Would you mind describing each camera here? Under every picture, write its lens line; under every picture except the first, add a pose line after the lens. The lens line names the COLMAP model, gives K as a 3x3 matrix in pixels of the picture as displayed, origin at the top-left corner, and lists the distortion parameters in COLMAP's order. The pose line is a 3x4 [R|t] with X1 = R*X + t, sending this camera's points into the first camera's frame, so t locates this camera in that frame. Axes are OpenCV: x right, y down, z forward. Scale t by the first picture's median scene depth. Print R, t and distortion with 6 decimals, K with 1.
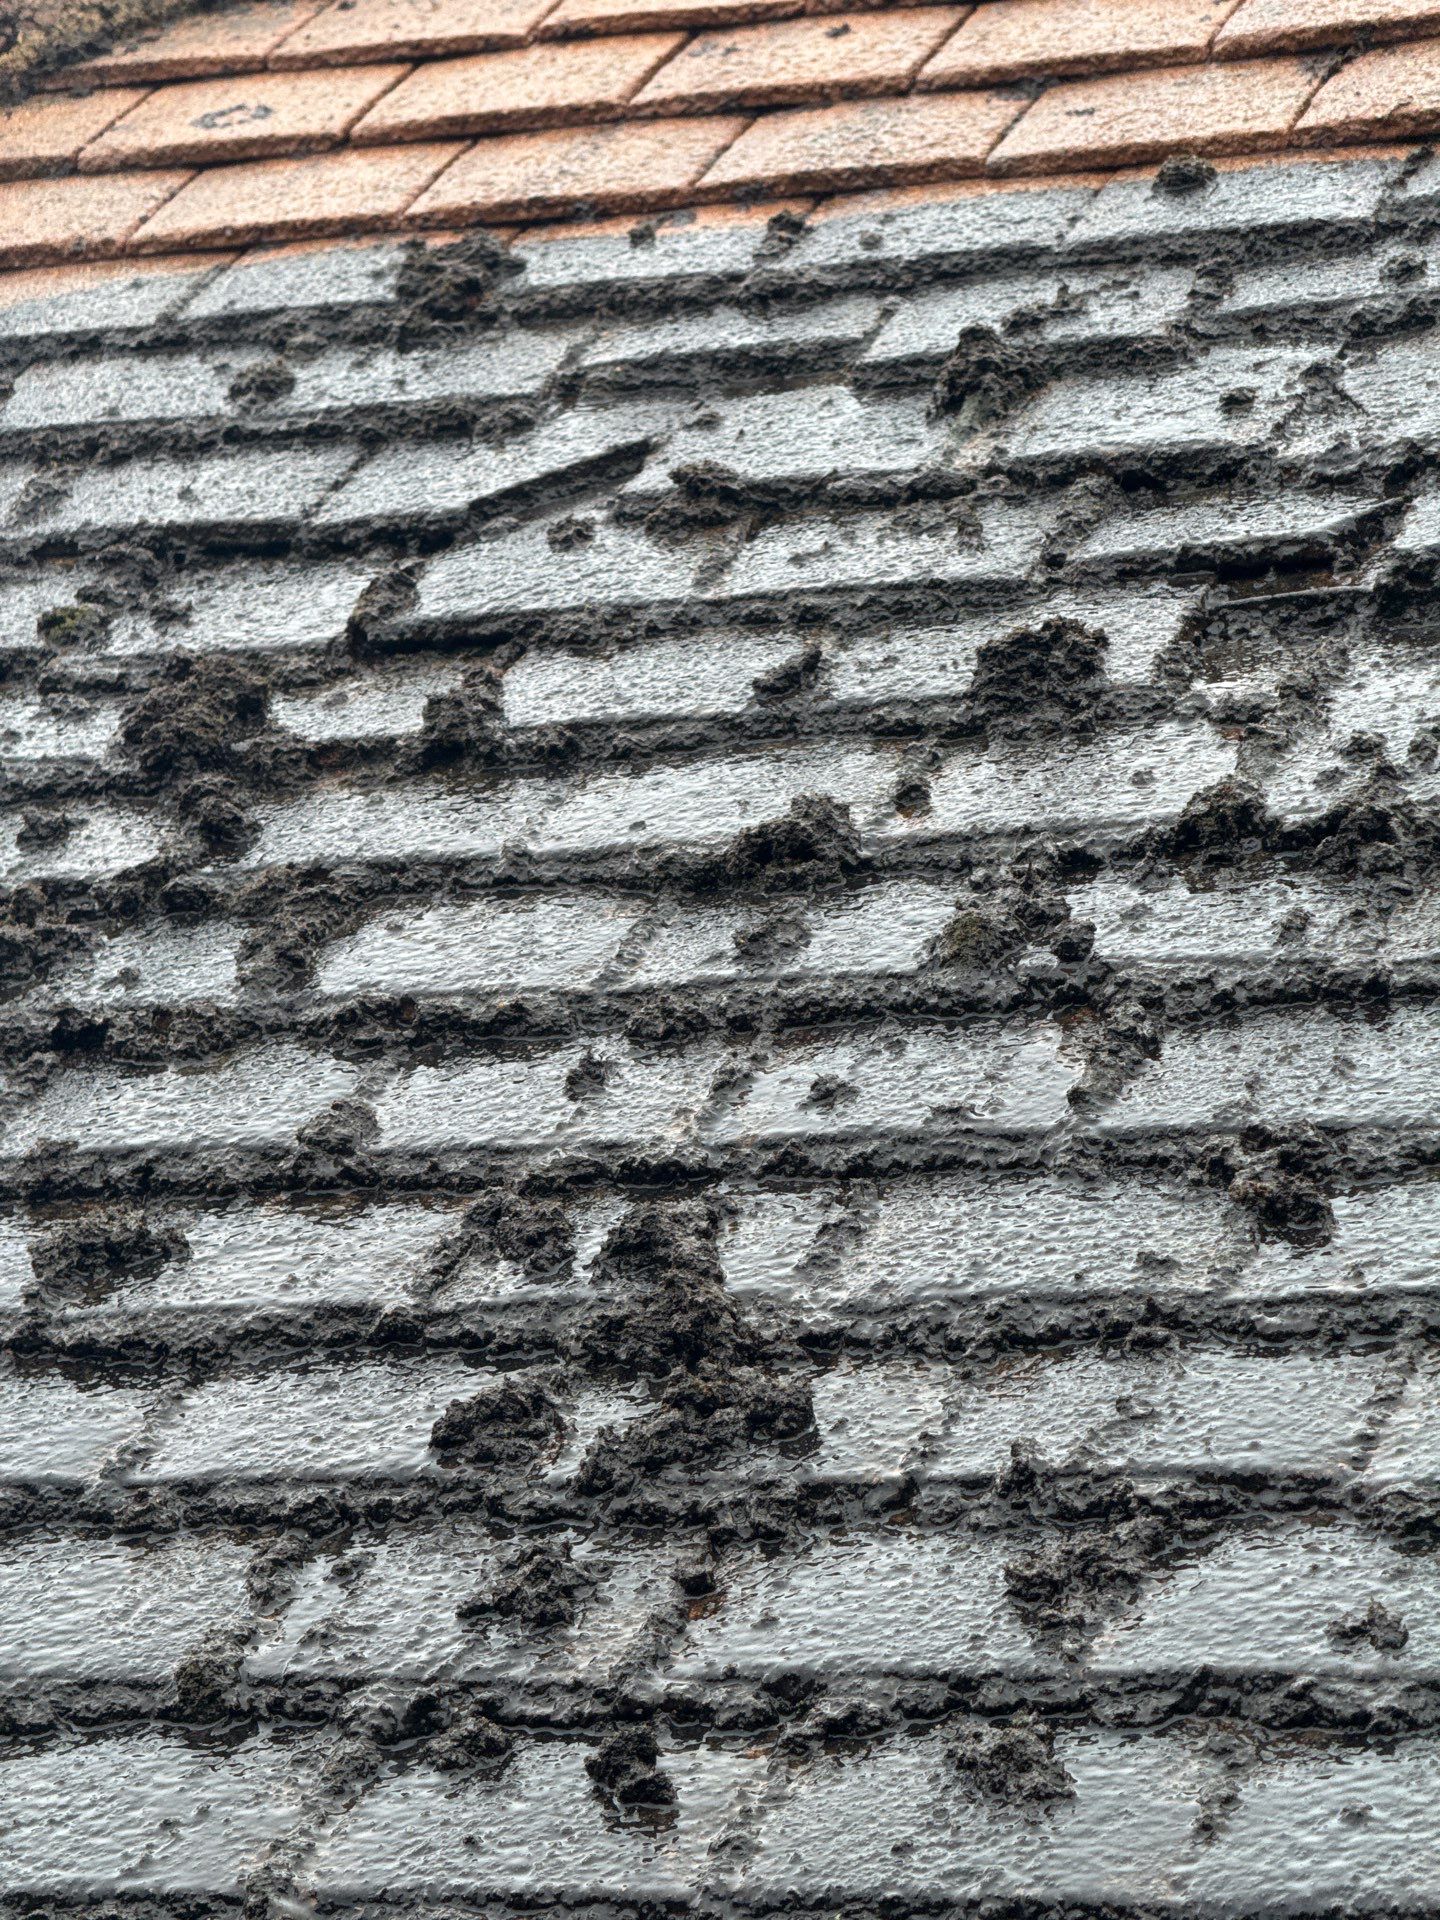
lens RADIAL K [[777.8, 0, 720.0], [0, 777.8, 960.0], [0, 0, 1]] dist [-0.003683, 0.000026]
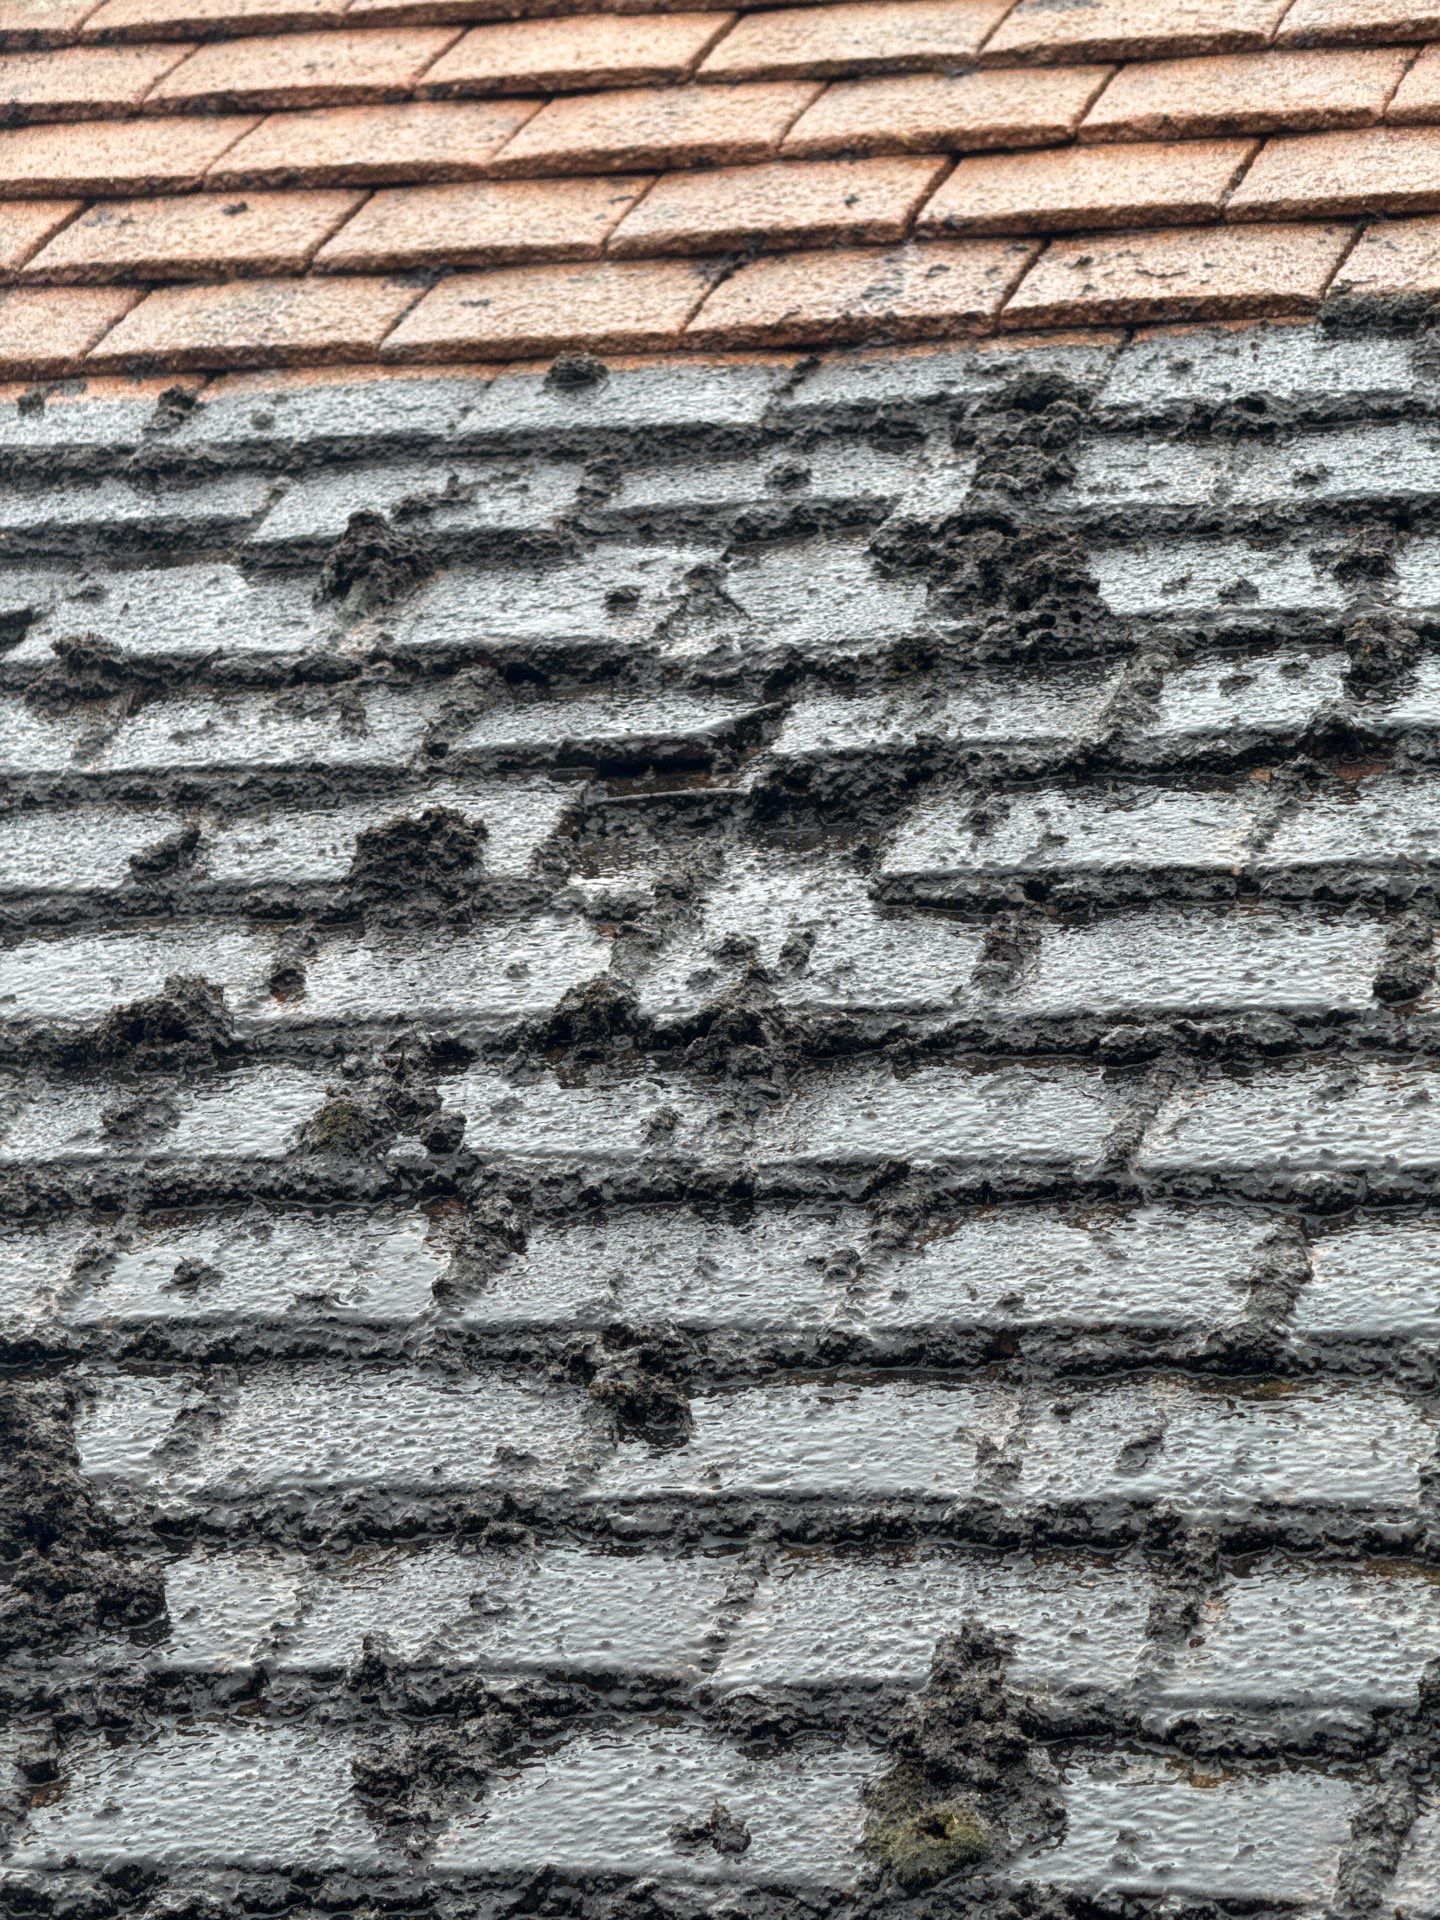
lens RADIAL K [[777.8, 0, 720.0], [0, 777.8, 960.0], [0, 0, 1]] dist [-0.003683, 0.000026]
pose [[0.999072, 0.036489, 0.022892, 0.779520], [-0.036390, 0.999326, -0.004747, -0.253148], [-0.023050, 0.003910, 0.999727, -0.003119]]
